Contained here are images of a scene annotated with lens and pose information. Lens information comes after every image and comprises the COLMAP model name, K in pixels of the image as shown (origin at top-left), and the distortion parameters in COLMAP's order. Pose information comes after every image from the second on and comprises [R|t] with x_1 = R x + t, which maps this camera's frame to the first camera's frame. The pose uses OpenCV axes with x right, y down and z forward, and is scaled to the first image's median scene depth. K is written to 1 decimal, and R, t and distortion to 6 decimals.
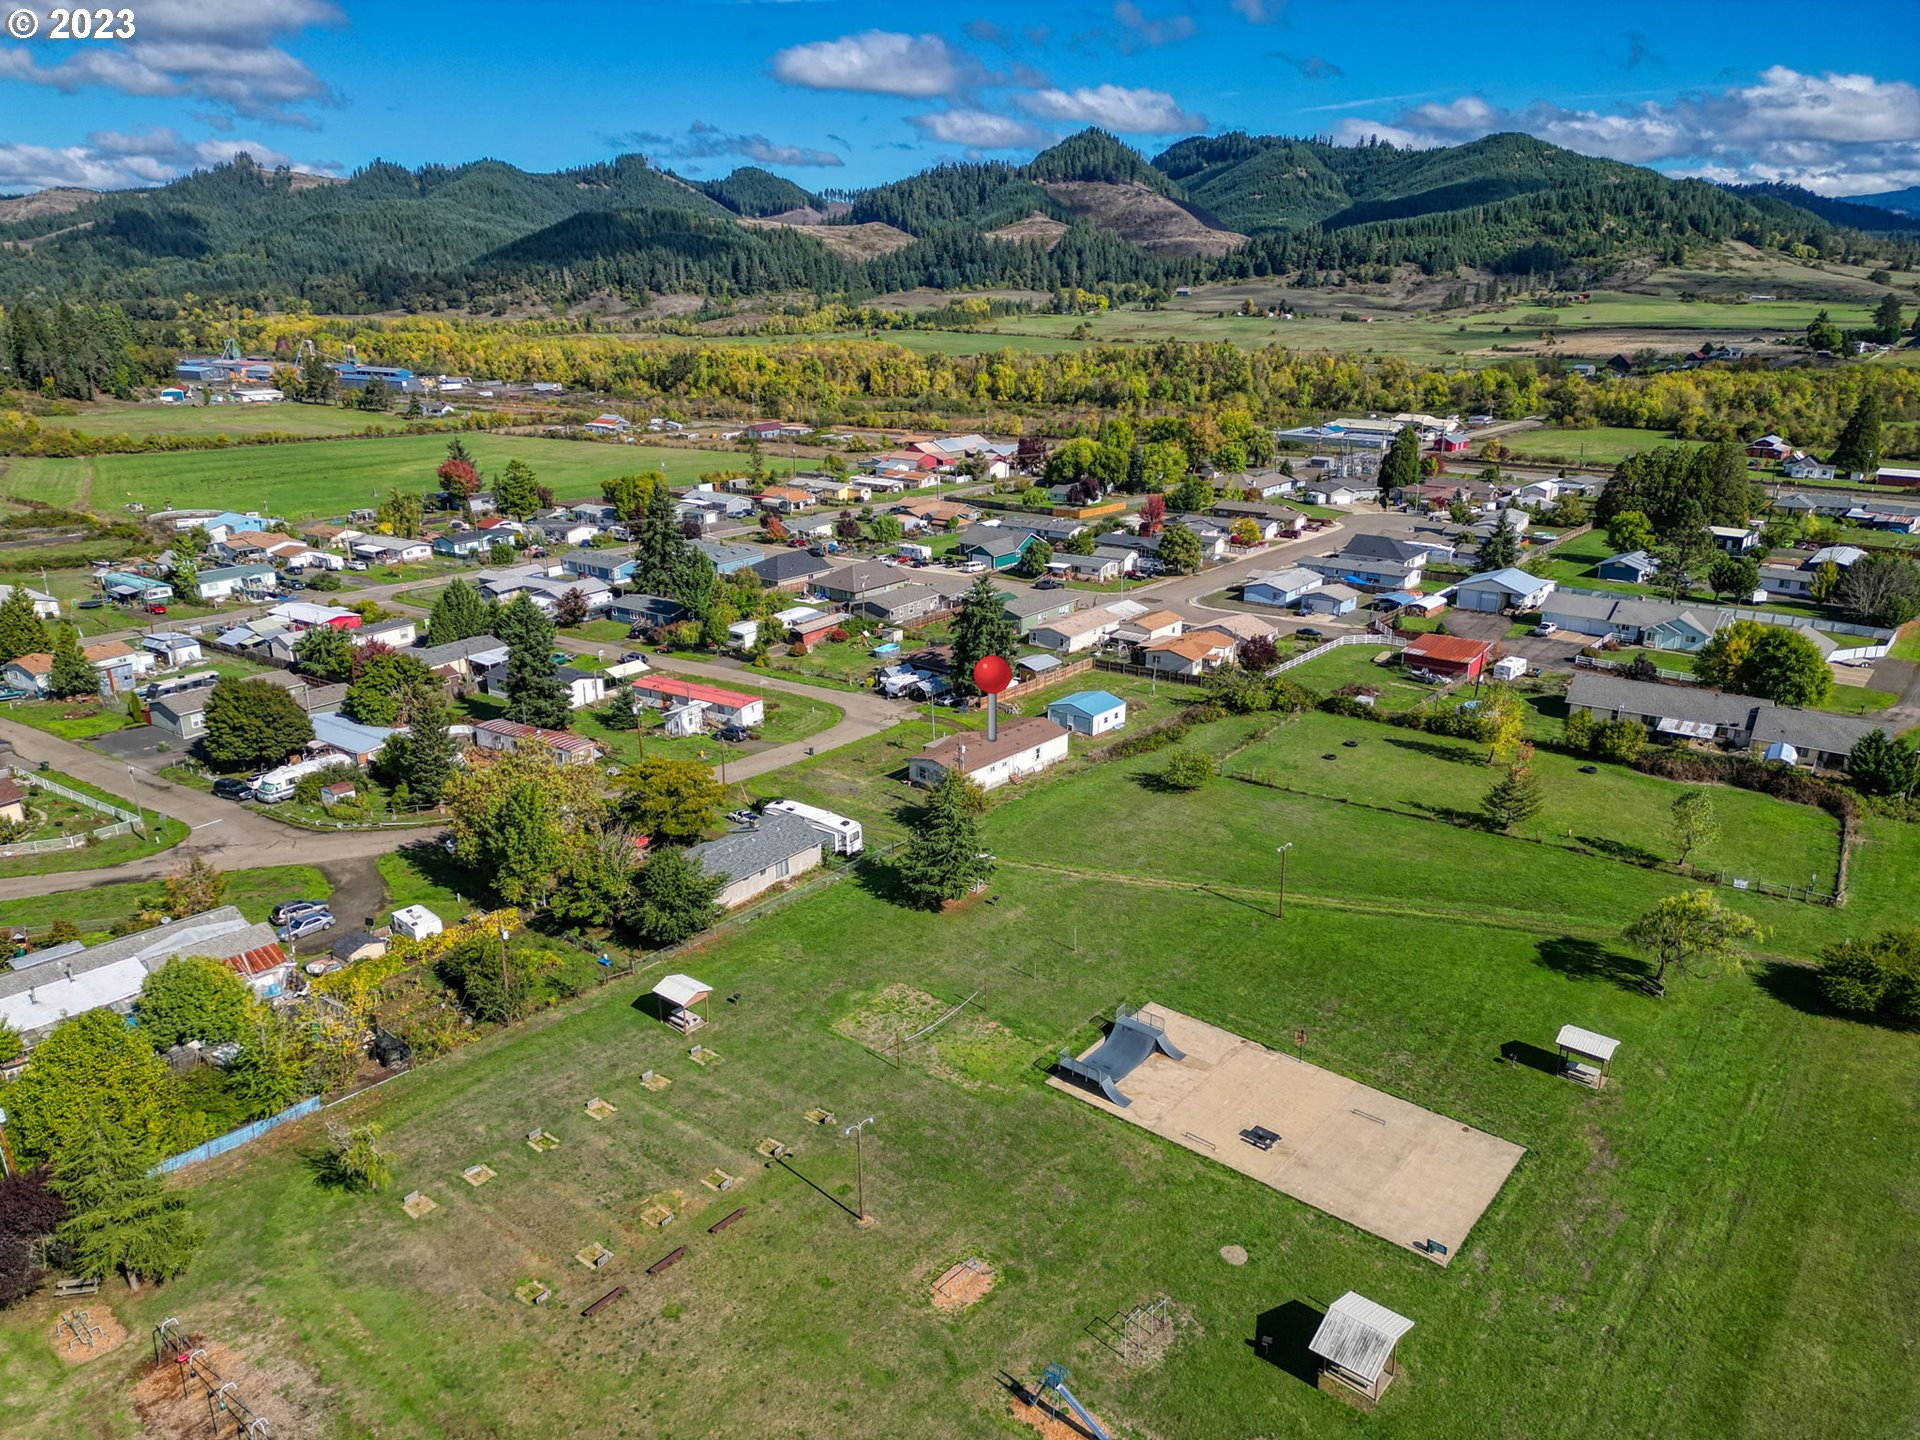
lens RADIAL K [[1335.8, 0, 953.7], [0, 1335.8, 719.8], [0, 0, 1]] dist [0.133191, -0.168226]
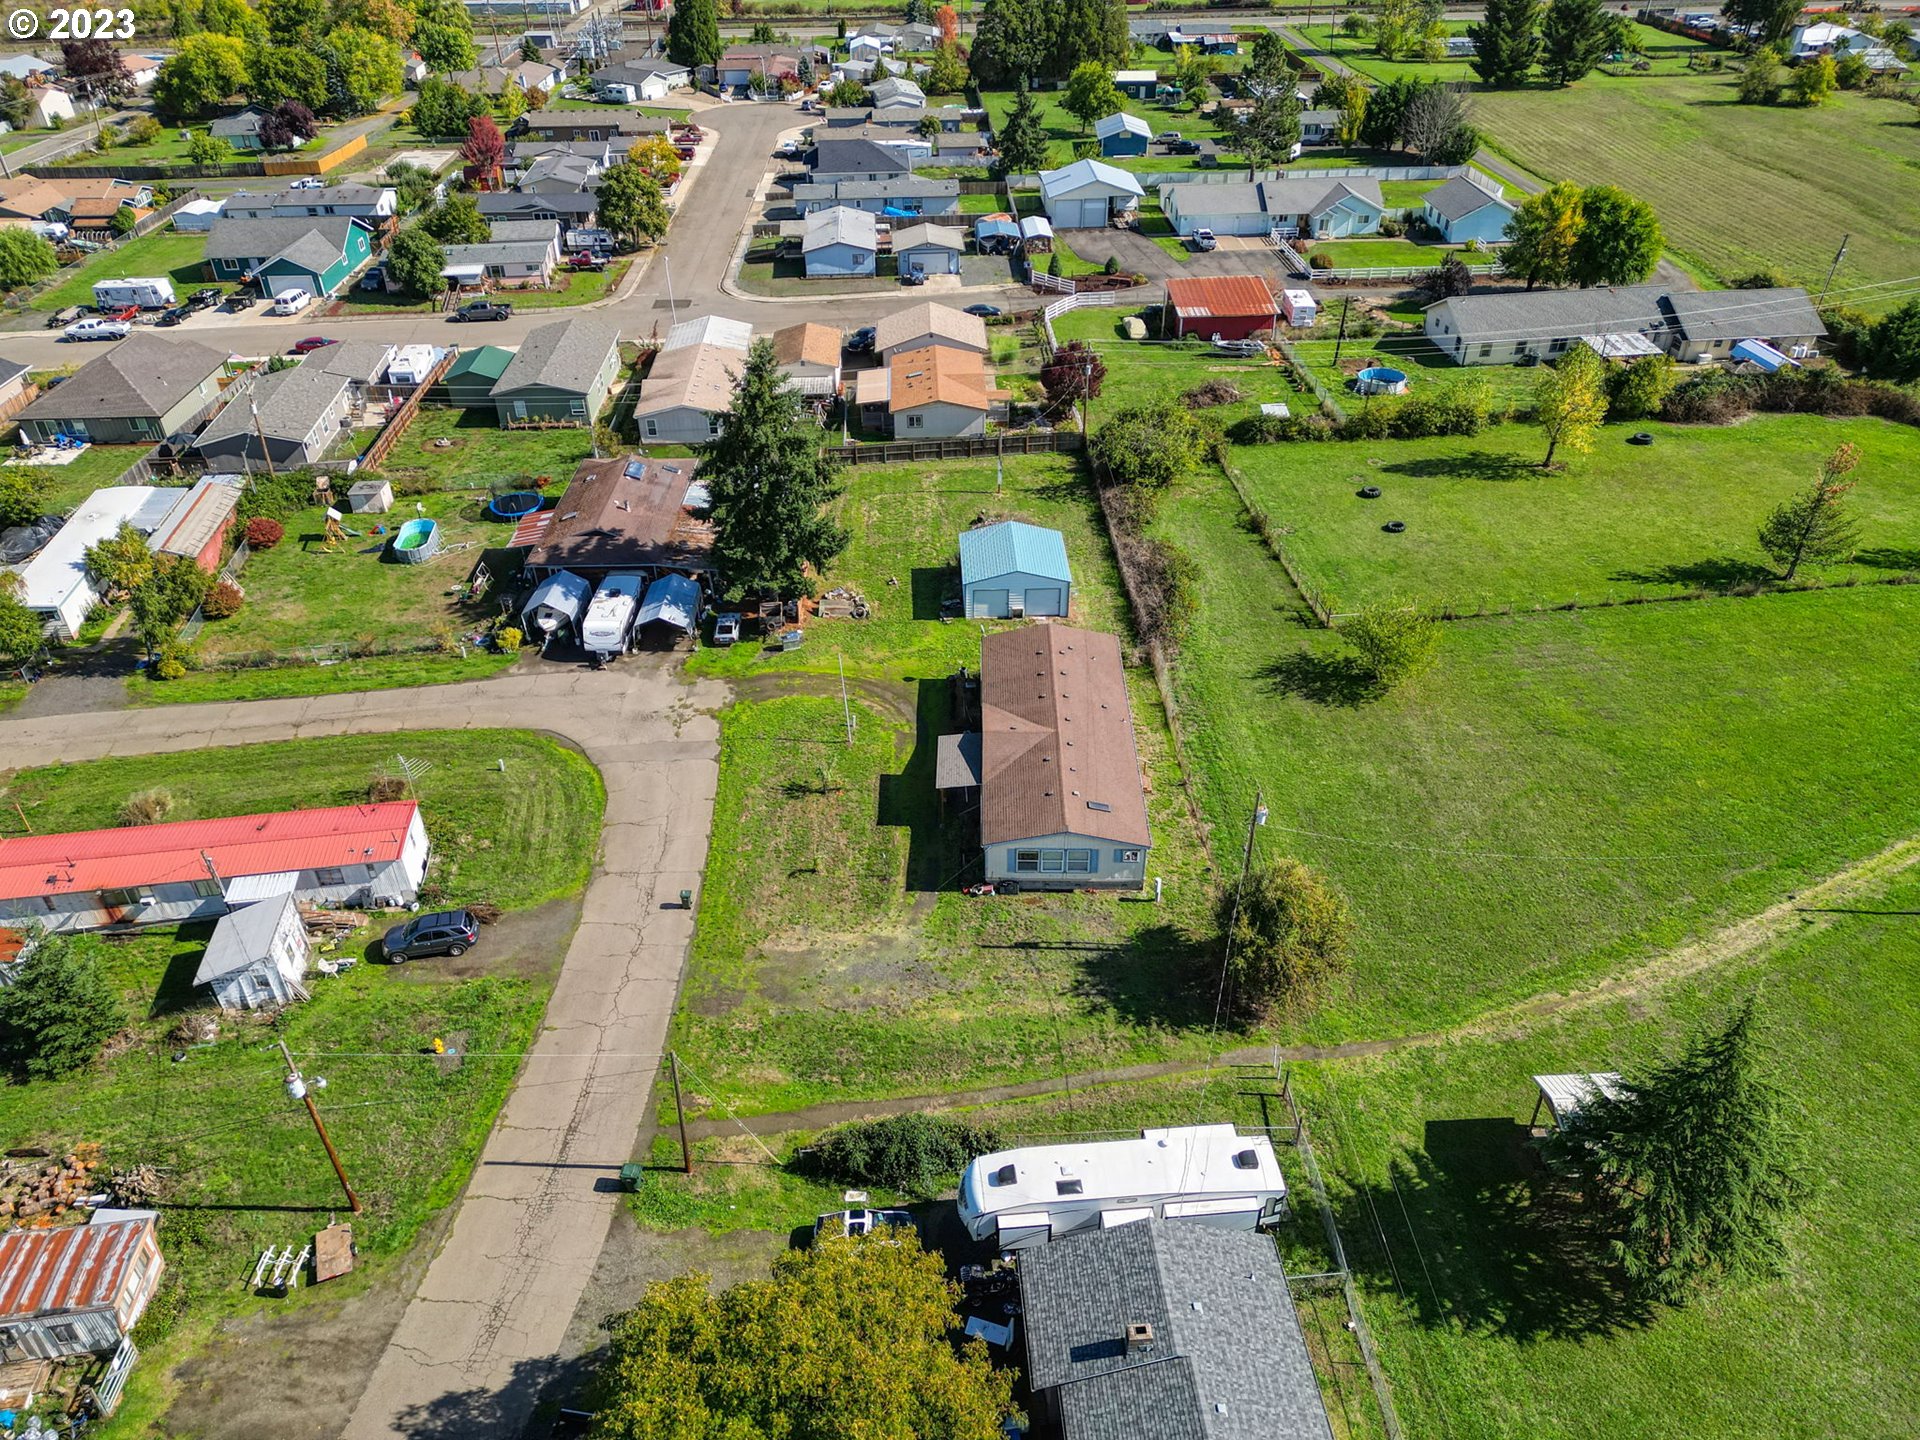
lens RADIAL K [[1342.2, 0, 955.5], [0, 1342.2, 714.6], [0, 0, 1]] dist [0.078907, -0.071401]
pose [[0.748806, -0.378899, 0.543807, -0.168593], [0.217625, 0.915548, 0.338246, -0.102075], [-0.626042, -0.134935, 0.768026, 0.435515]]
